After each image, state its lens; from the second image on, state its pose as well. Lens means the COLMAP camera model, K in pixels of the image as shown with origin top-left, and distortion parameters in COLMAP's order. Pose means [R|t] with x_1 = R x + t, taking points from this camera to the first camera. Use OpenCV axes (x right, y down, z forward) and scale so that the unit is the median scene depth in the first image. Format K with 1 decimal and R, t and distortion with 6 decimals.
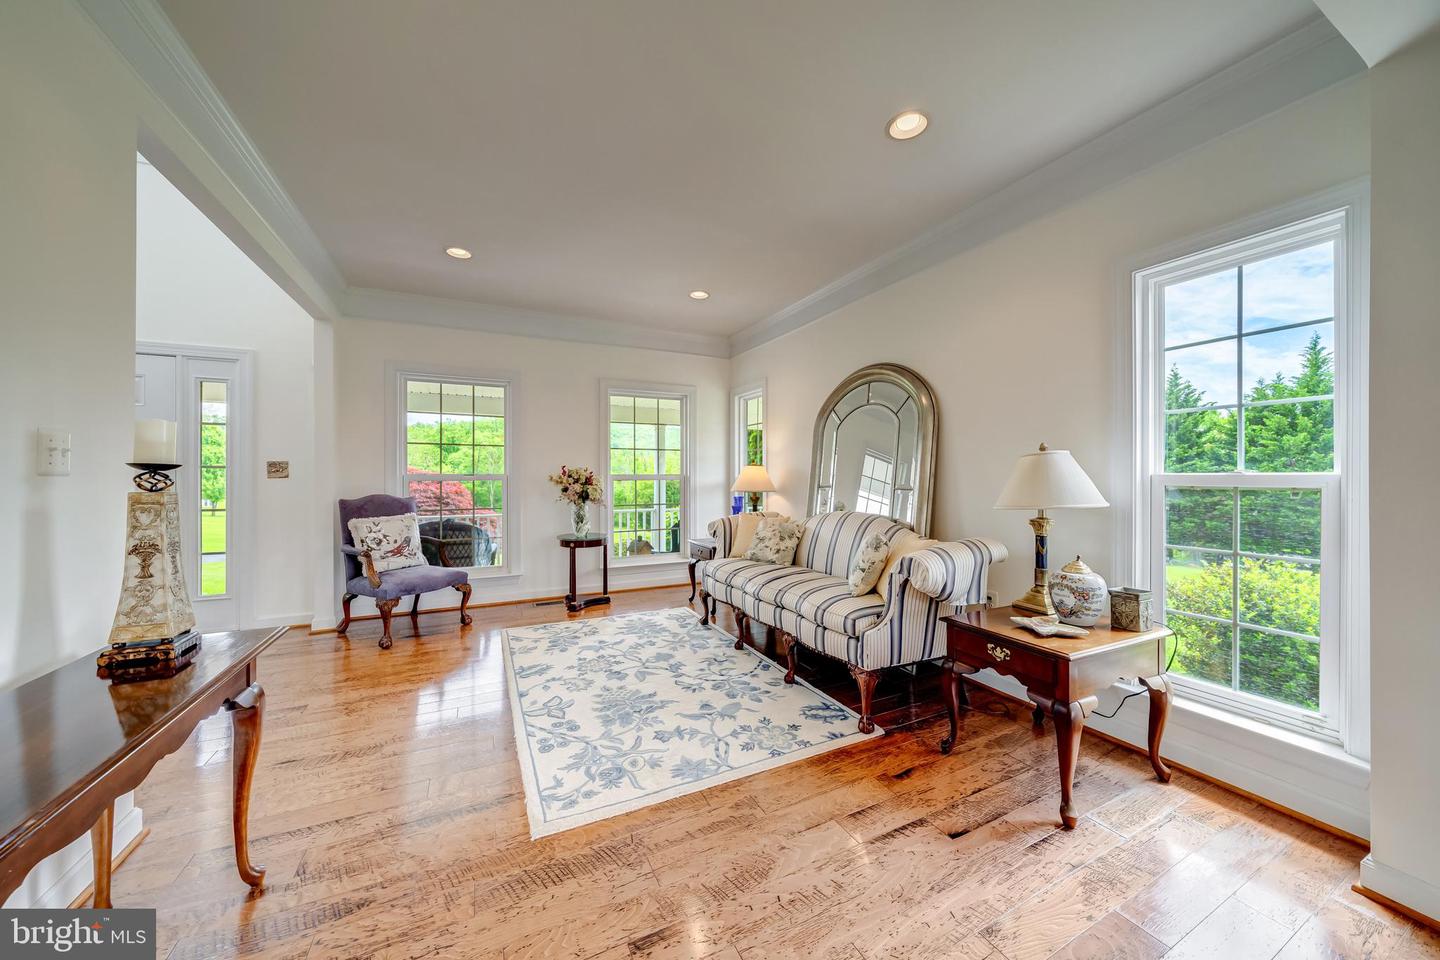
lens RADIAL K [[495.2, 0, 725.3], [0, 495.2, 477.9], [0, 0, 1]] dist [-0.011570, 0.000875]
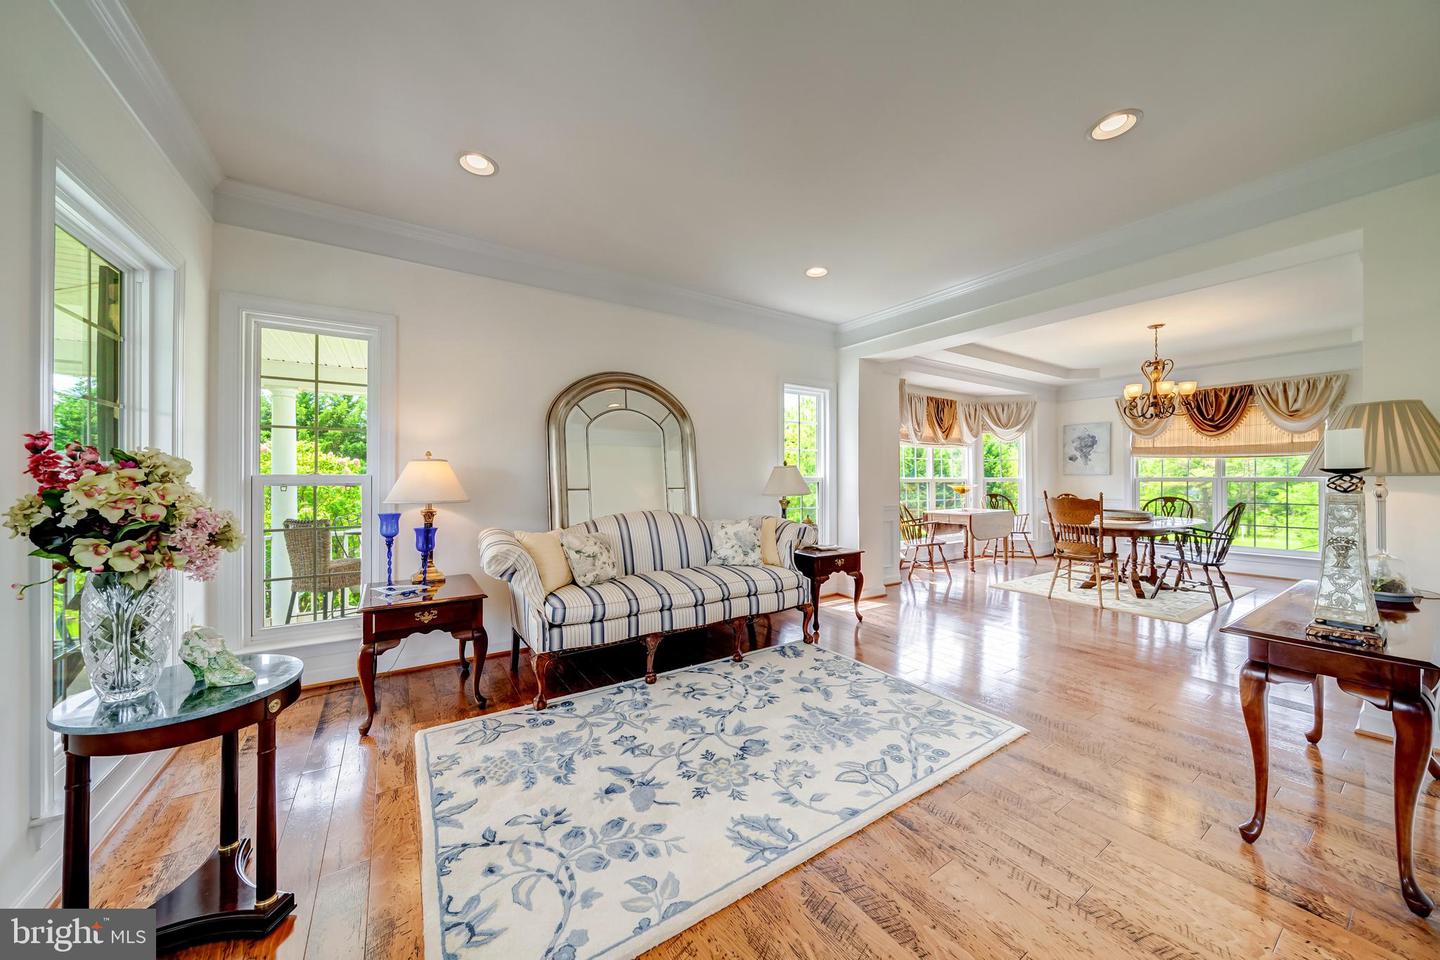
lens RADIAL K [[495.2, 0, 707.2], [0, 495.2, 476.6], [0, 0, 1]] dist [-0.011570, 0.000875]
pose [[-0.103105, 0.000132, 0.994670, -0.984946], [0.005147, 0.999987, 0.000401, -0.007012], [-0.994657, 0.005161, -0.103105, 1.187959]]
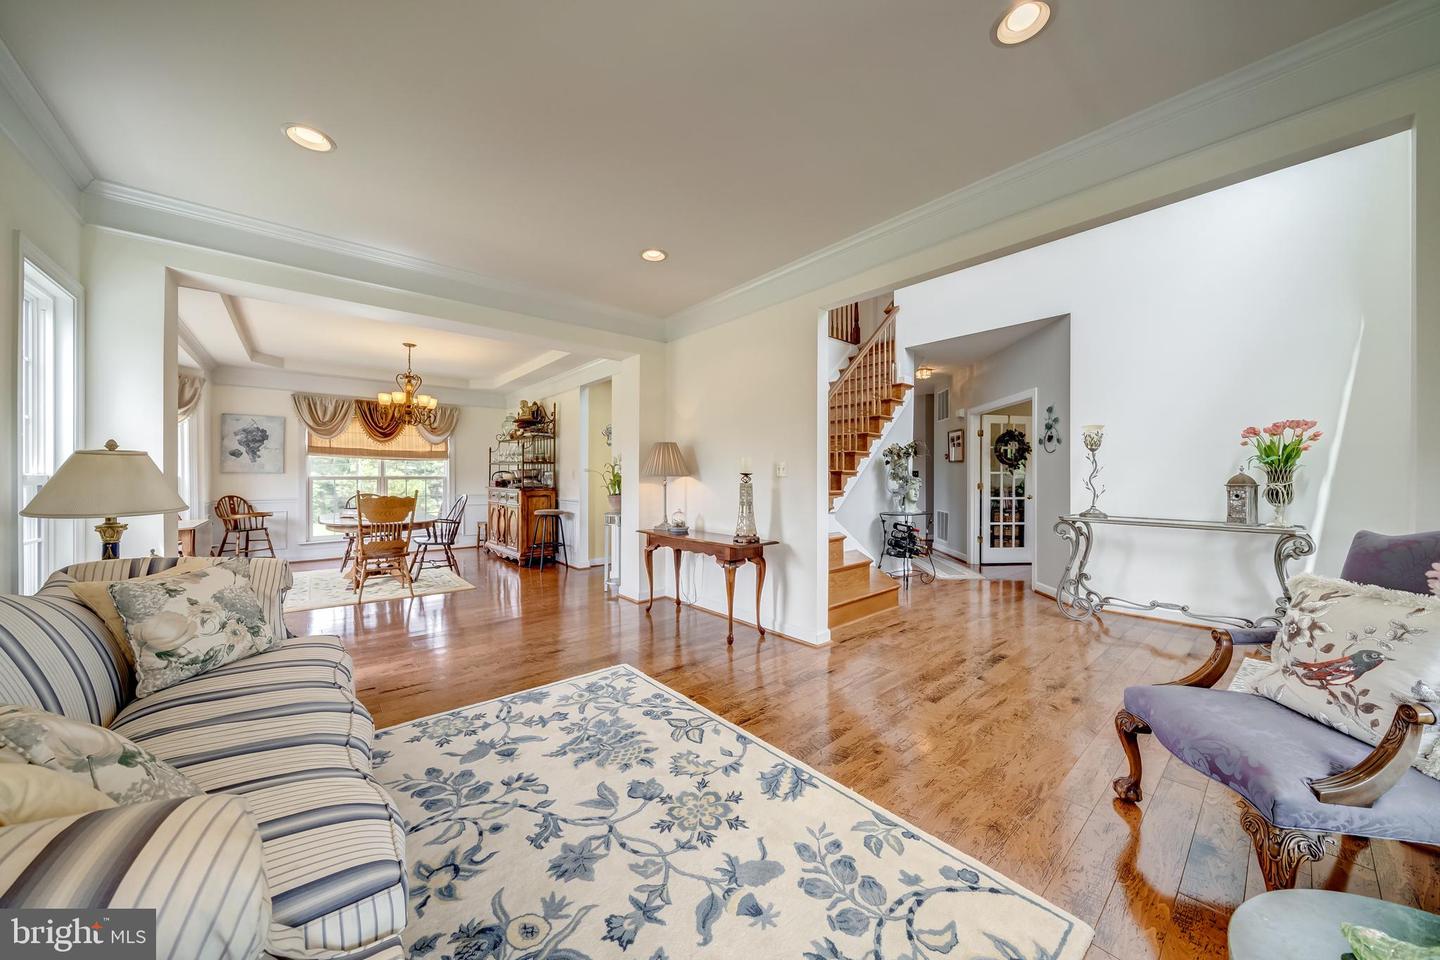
lens RADIAL K [[495.2, 0, 734.4], [0, 495.2, 475.6], [0, 0, 1]] dist [-0.011570, 0.000875]
pose [[-0.965181, -0.001548, -0.261577, -0.169997], [-0.002383, 0.999993, 0.002876, -0.006633], [0.261571, 0.003399, -0.965178, 1.702426]]
